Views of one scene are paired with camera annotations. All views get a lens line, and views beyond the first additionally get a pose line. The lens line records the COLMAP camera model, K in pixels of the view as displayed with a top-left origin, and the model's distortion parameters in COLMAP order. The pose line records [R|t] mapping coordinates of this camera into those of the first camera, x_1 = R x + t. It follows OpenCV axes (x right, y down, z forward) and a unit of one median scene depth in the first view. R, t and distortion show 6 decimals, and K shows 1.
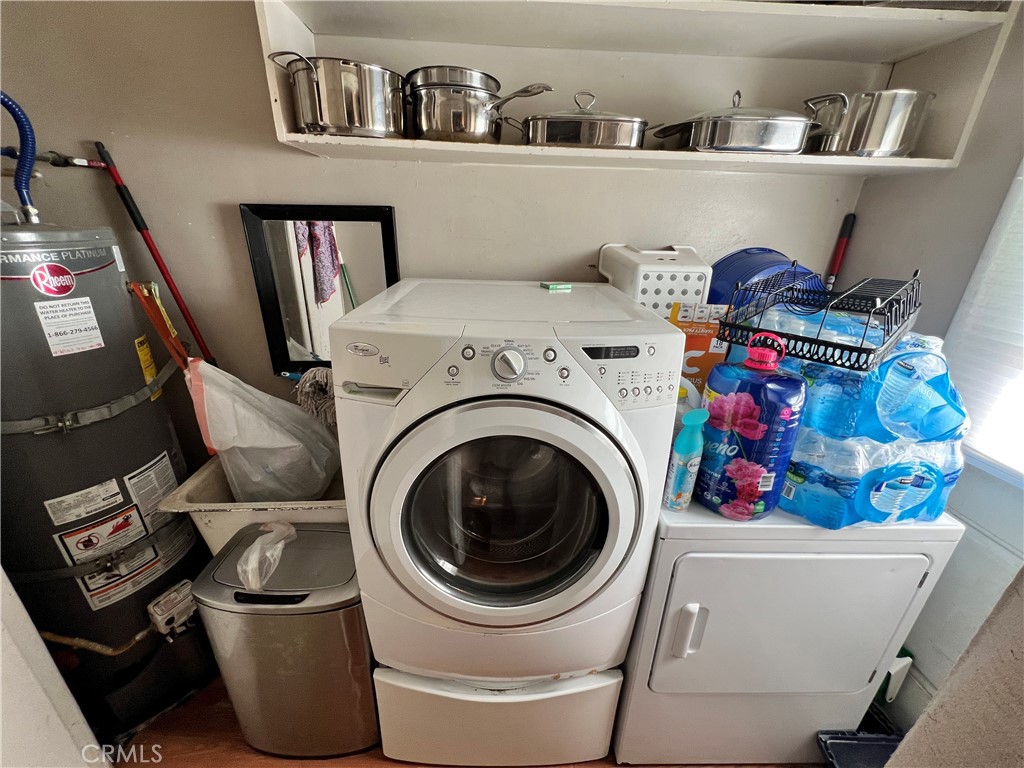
lens RADIAL K [[409.8, 0, 510.2], [0, 409.8, 387.5], [0, 0, 1]] dist [-0.001107, 0.000047]
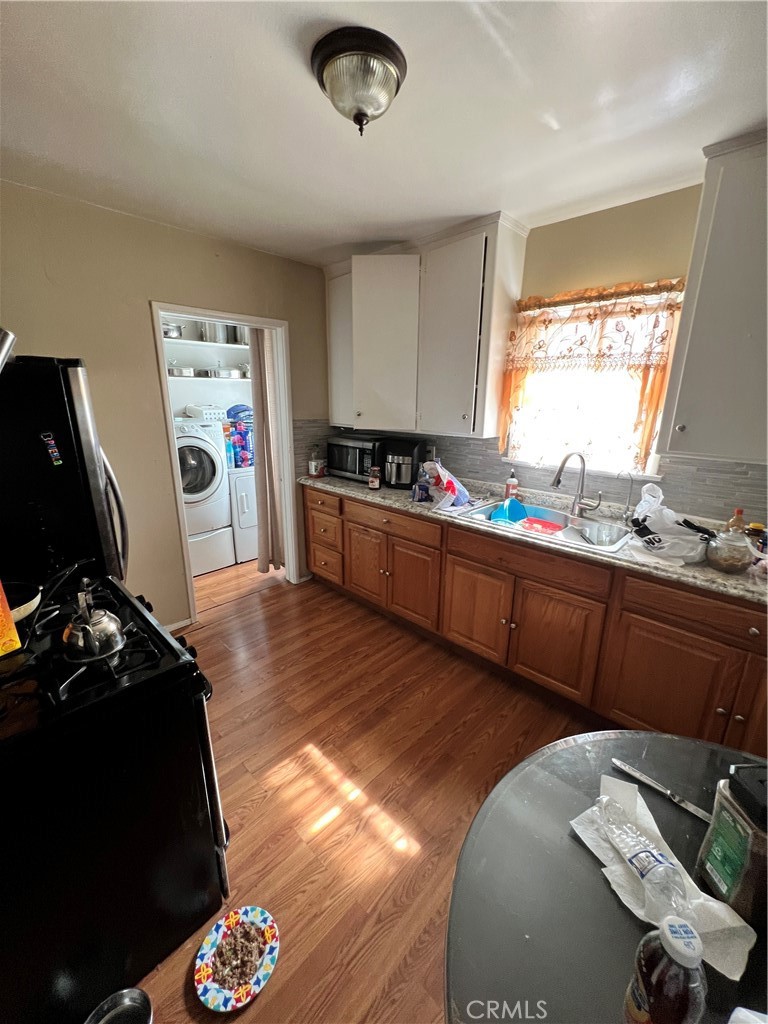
lens RADIAL K [[409.8, 0, 385.7], [0, 409.8, 512.1], [0, 0, 1]] dist [-0.001107, 0.000047]
pose [[0.716556, -0.203503, 0.667183, -0.259601], [0.265816, 0.963986, 0.008546, 0.221928], [-0.644895, 0.171224, 0.744844, -0.585747]]
